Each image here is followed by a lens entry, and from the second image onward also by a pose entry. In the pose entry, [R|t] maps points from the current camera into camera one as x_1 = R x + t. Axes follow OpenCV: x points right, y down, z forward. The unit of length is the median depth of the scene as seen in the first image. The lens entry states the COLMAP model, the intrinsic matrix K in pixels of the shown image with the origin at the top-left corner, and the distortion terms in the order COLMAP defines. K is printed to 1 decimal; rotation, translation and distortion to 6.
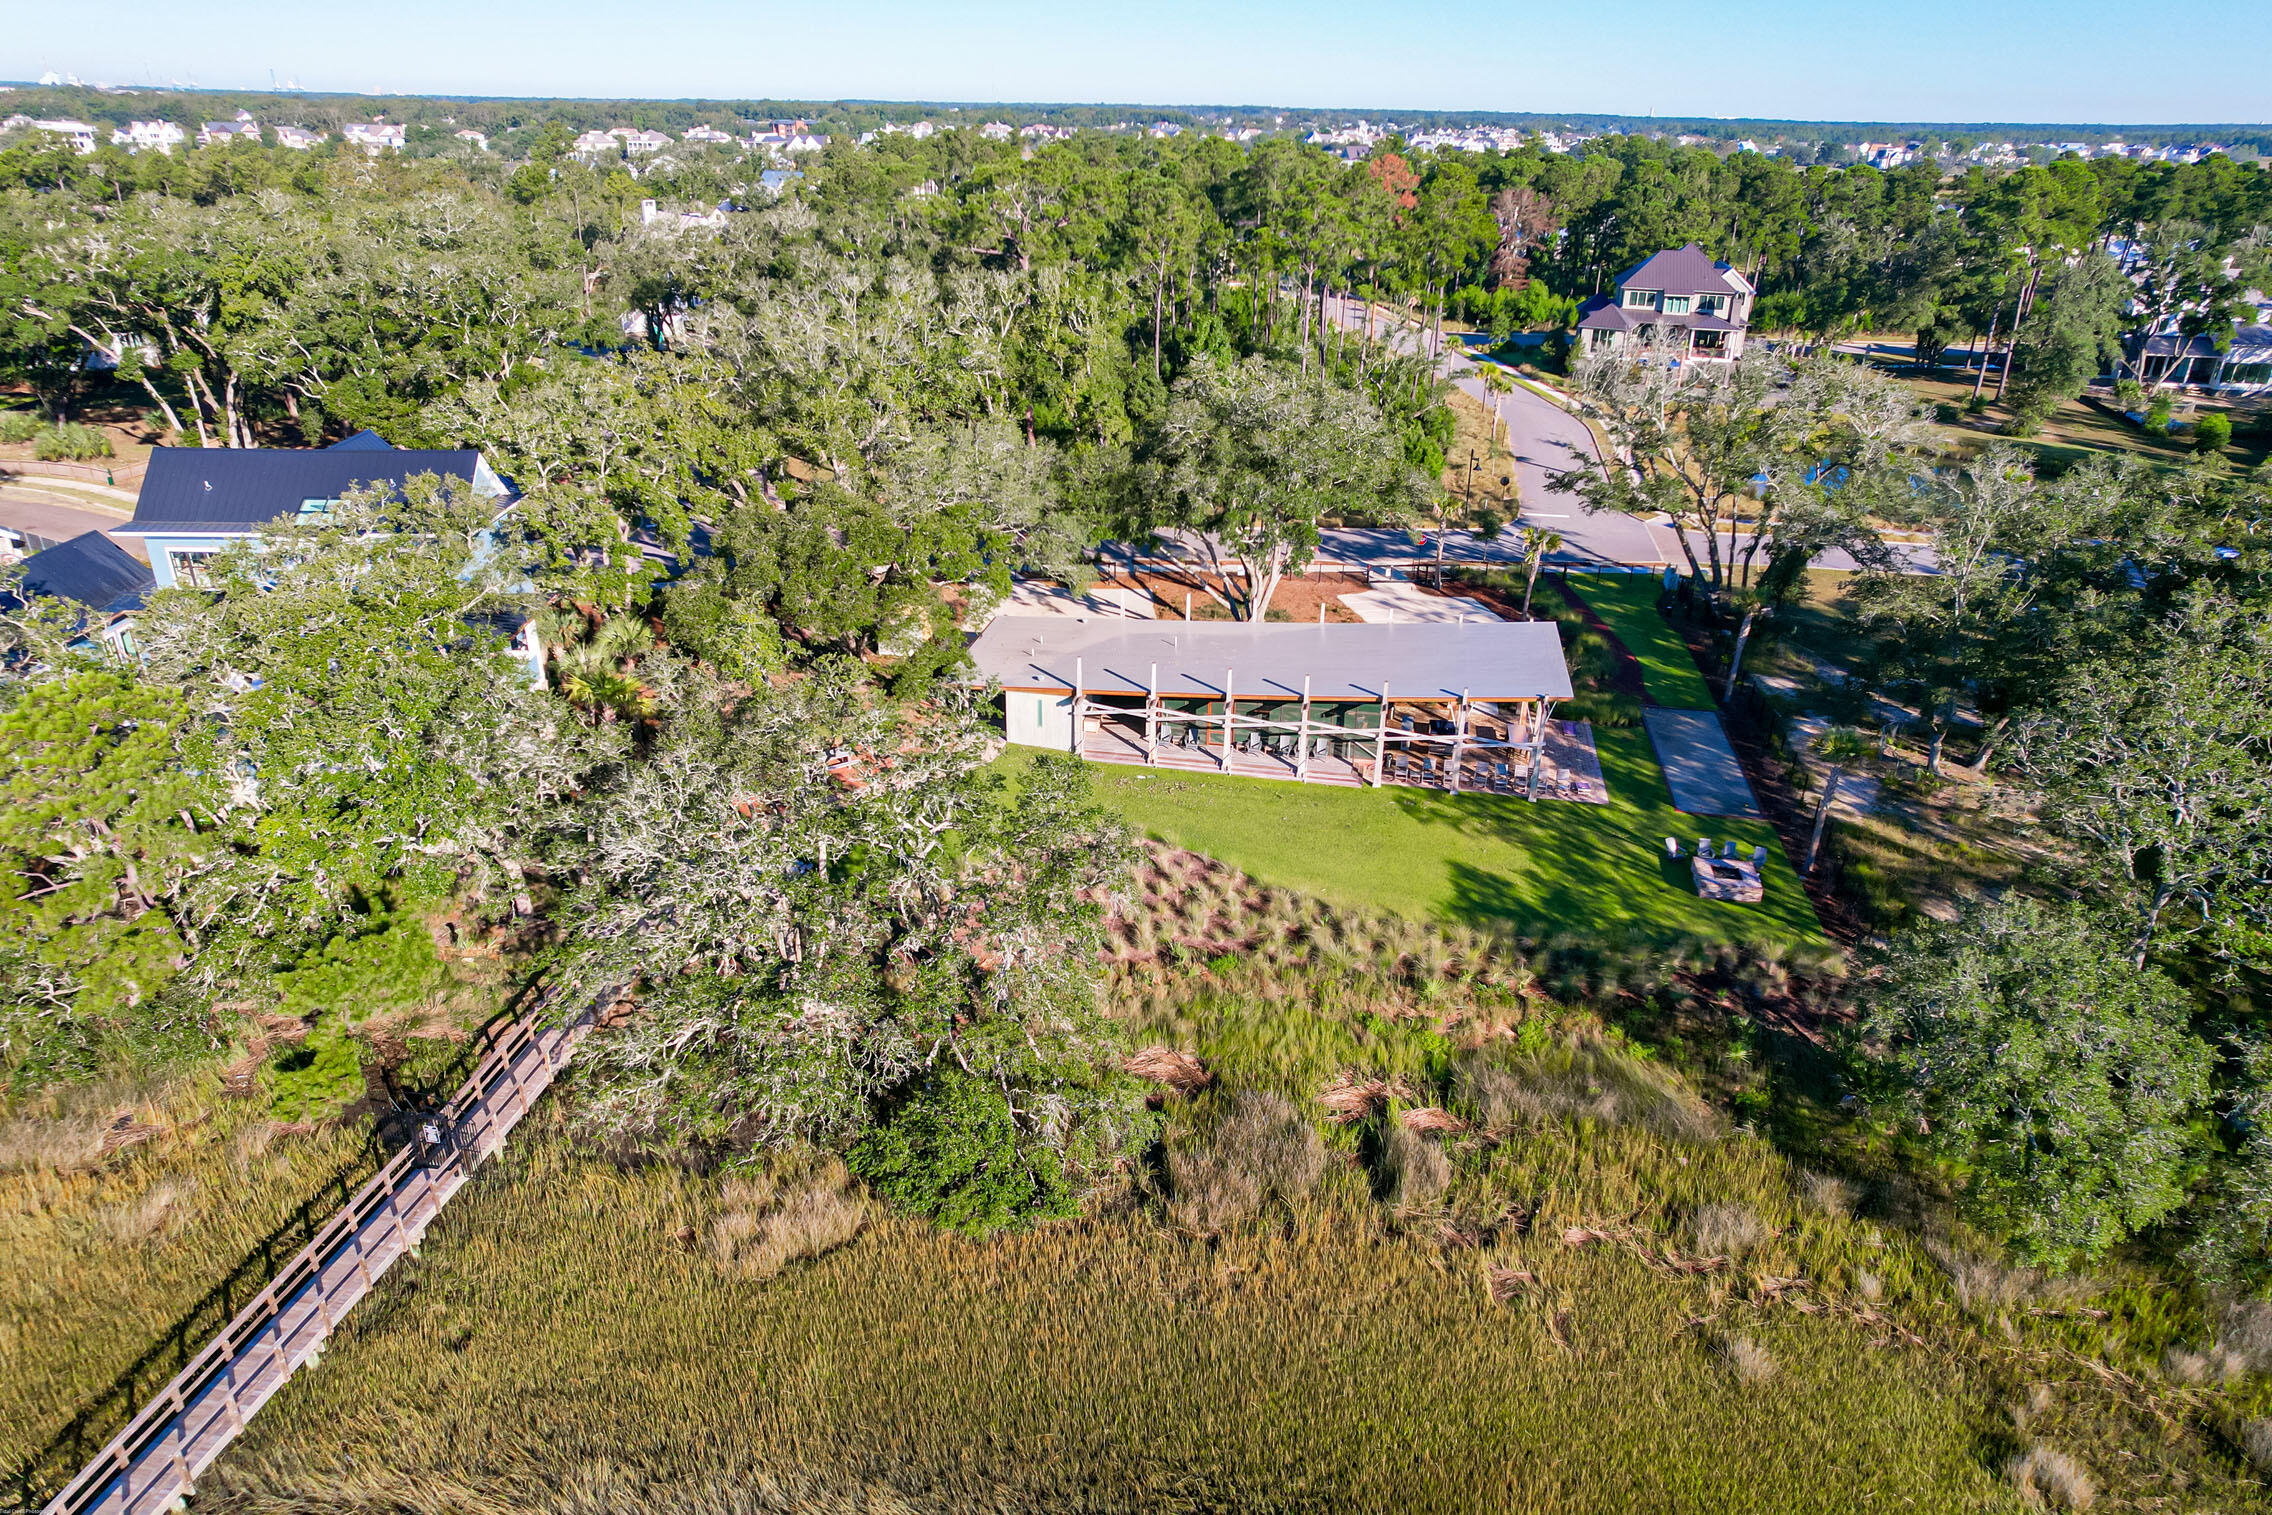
lens RADIAL K [[1444.2, 0, 1139.6], [0, 1444.2, 773.3], [0, 0, 1]] dist [-0.063044, 0.070354]
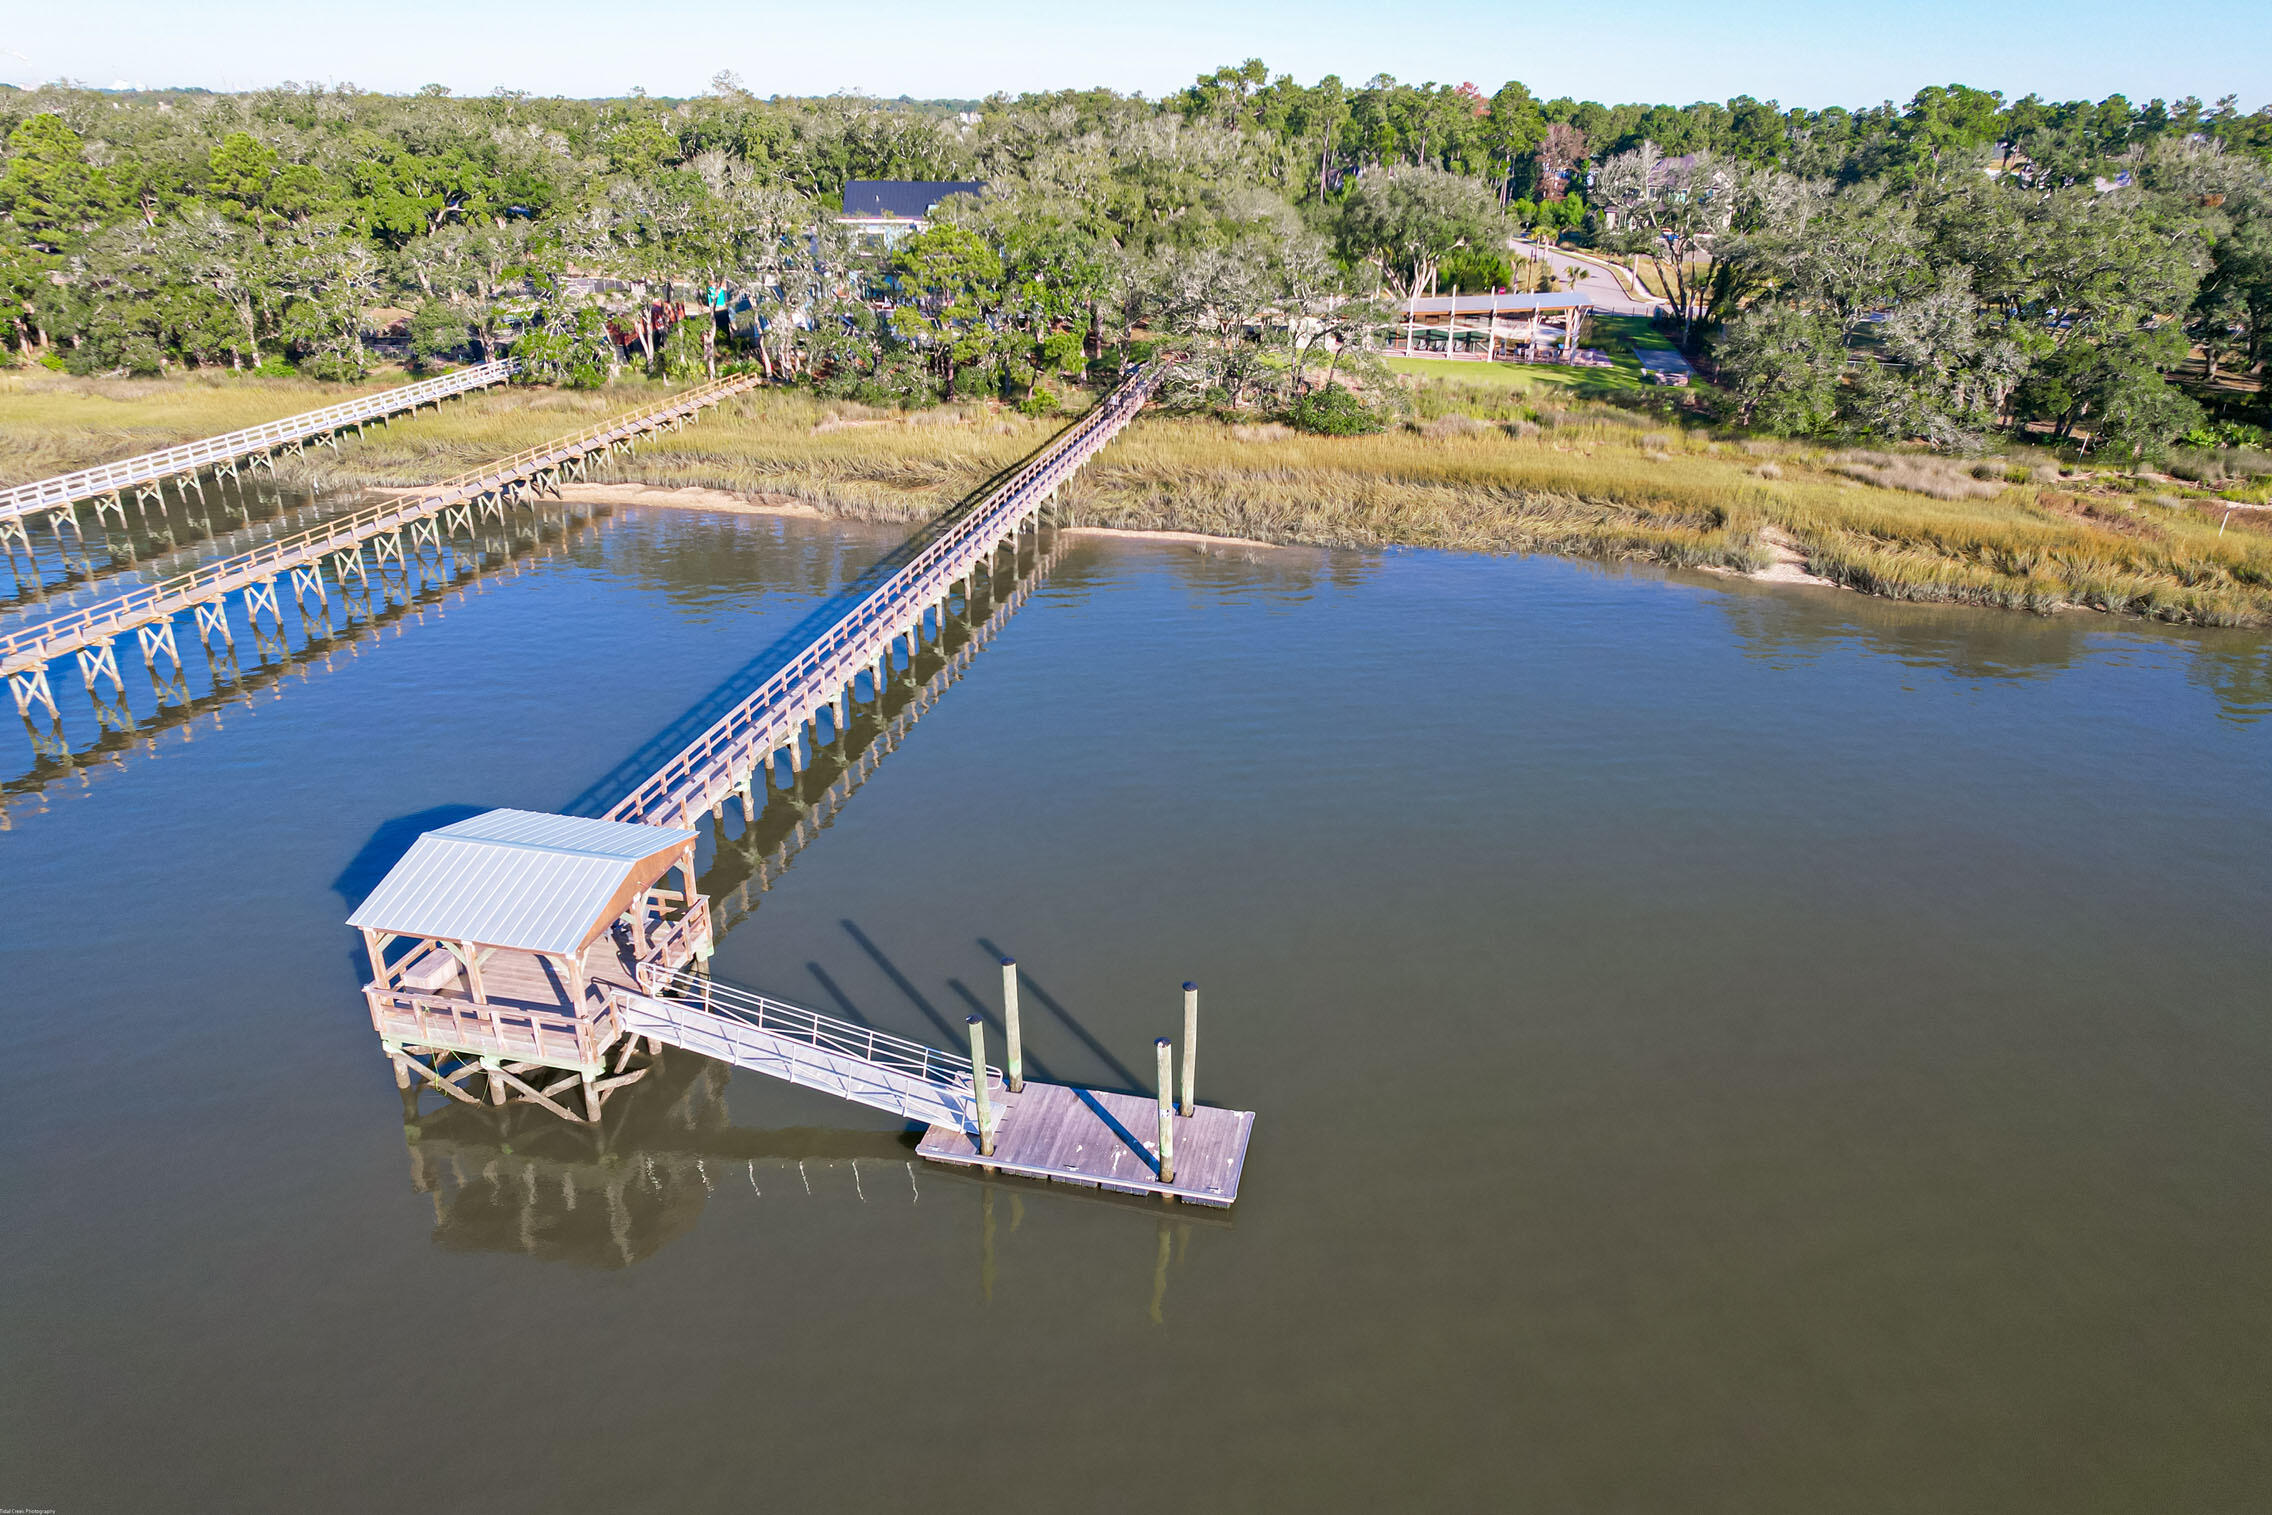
lens RADIAL K [[1444.2, 0, 1133.8], [0, 1444.2, 763.9], [0, 0, 1]] dist [-0.063044, 0.070354]
pose [[0.999652, 0.005733, -0.025735, -0.174857], [-0.005946, 0.999949, -0.008213, 0.385378], [0.025687, 0.008363, 0.999635, -0.619123]]
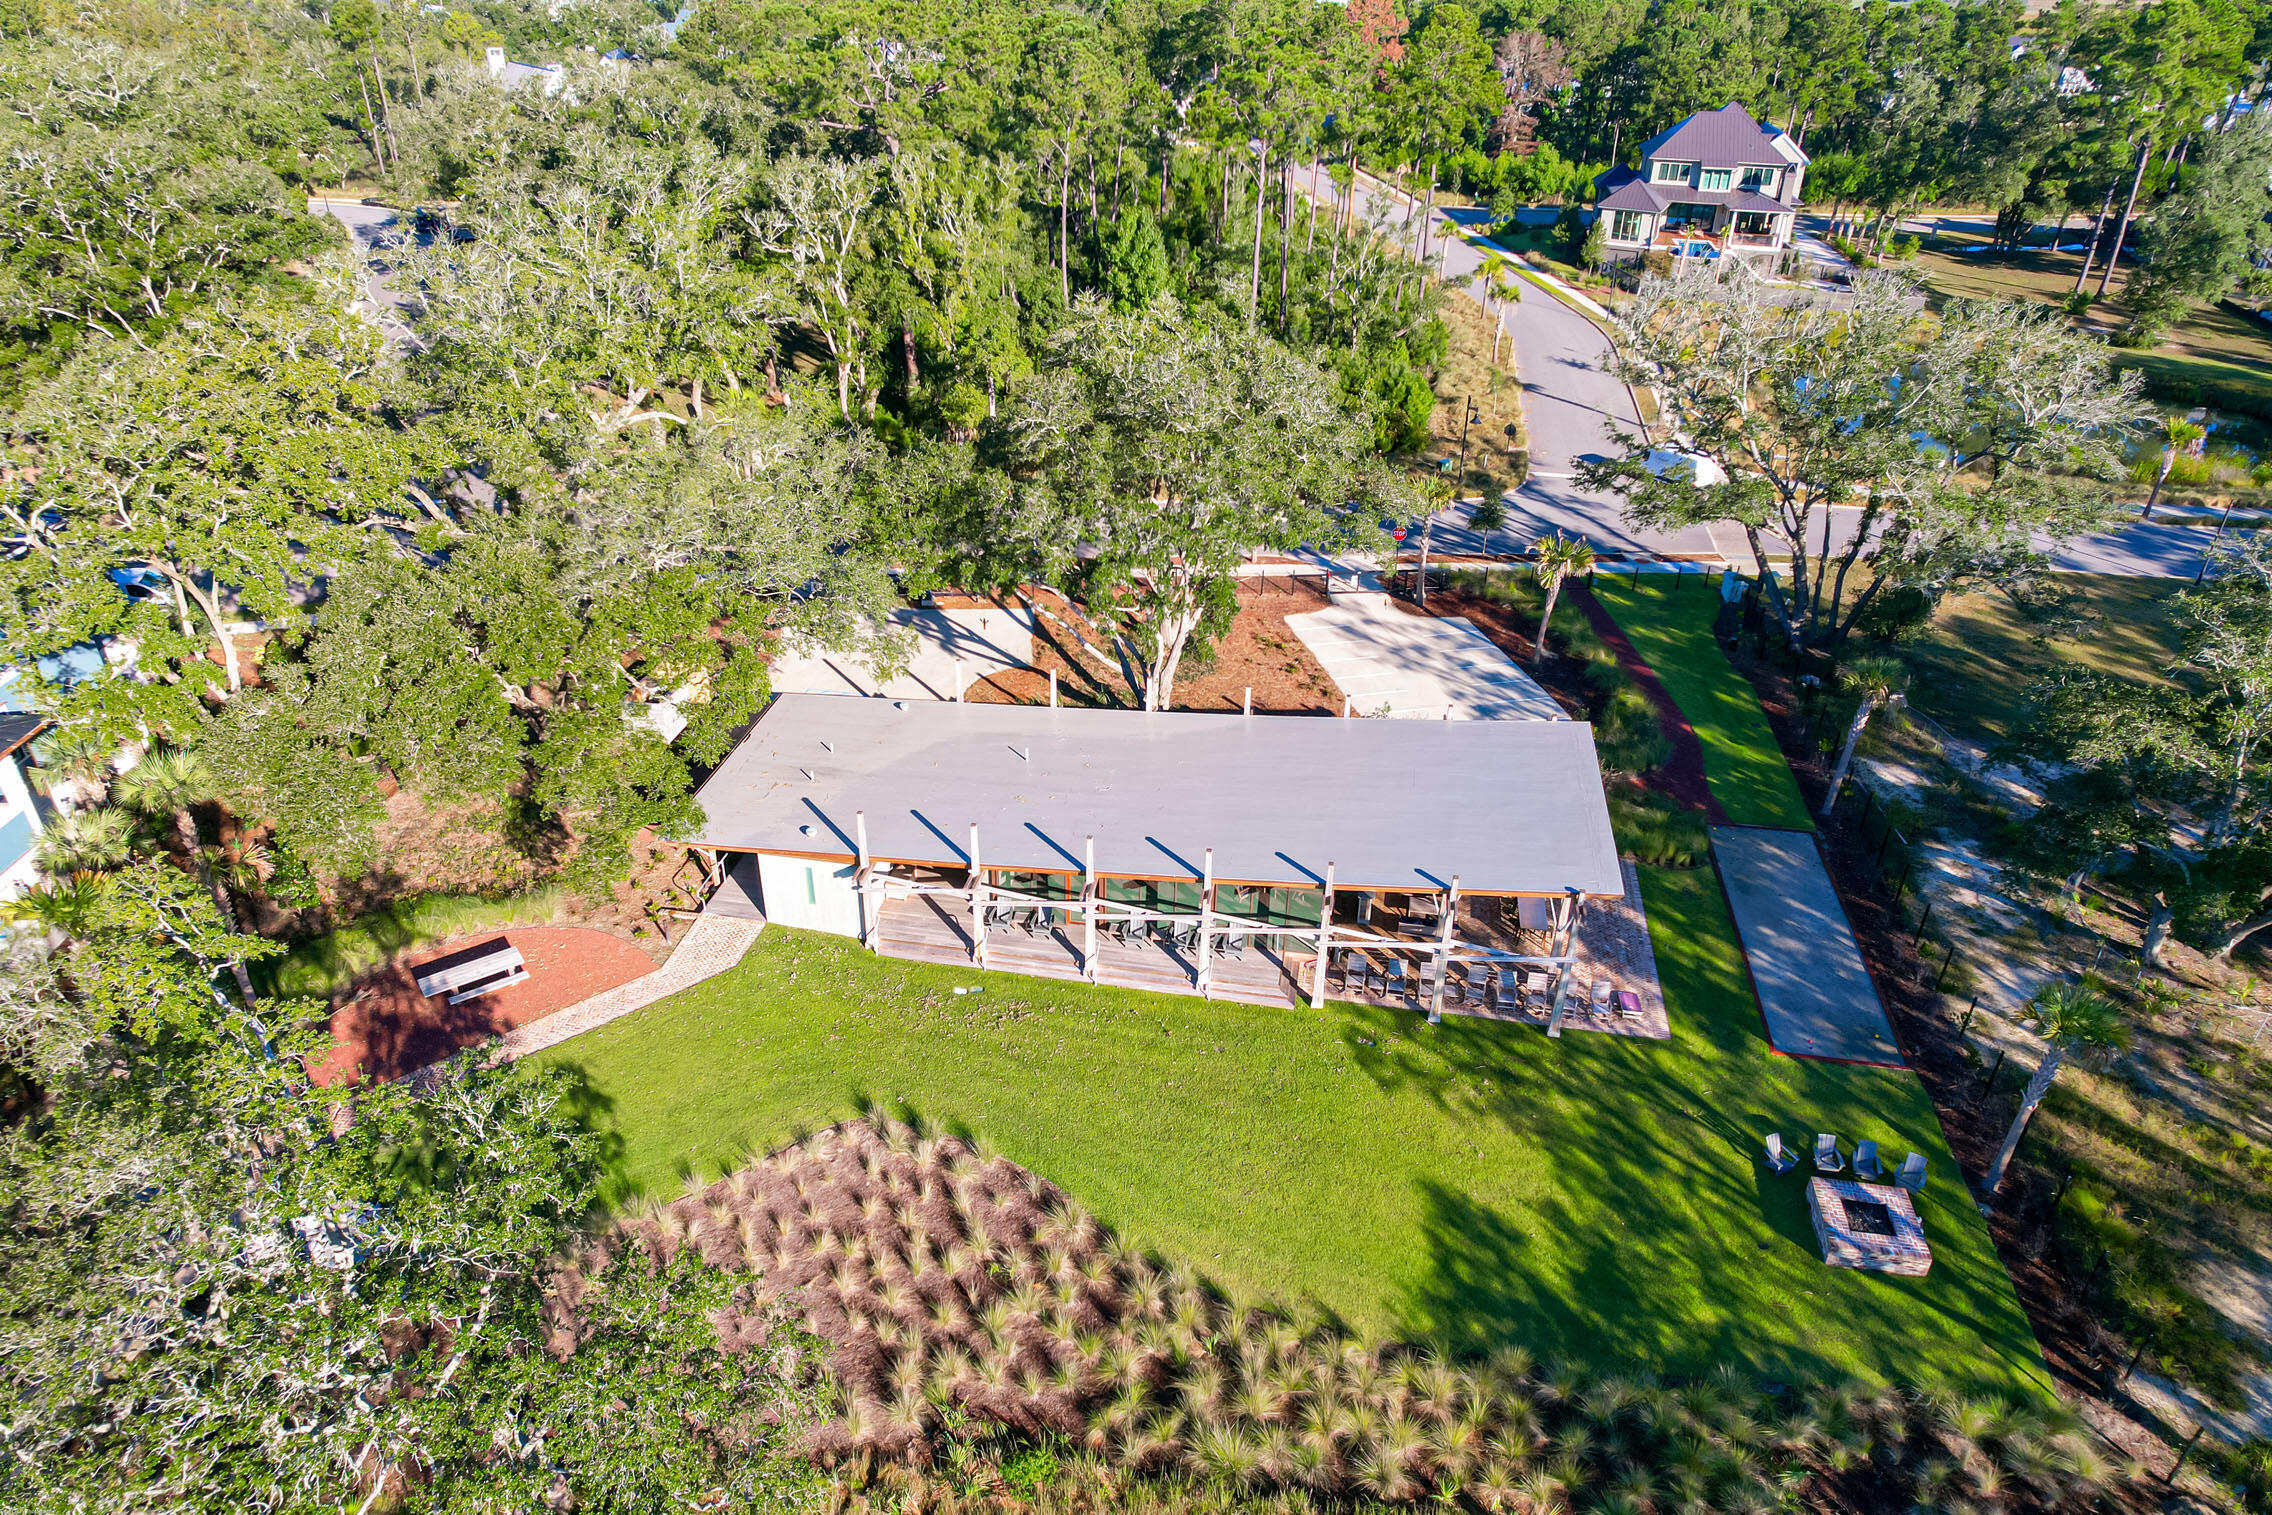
lens RADIAL K [[1444.2, 0, 1139.0], [0, 1444.2, 767.0], [0, 0, 1]] dist [-0.063044, 0.070354]
pose [[0.999961, -0.005066, 0.007251, 0.054827], [0.004379, 0.995768, 0.091804, -0.110956], [-0.007686, -0.091768, 0.995751, 0.246940]]
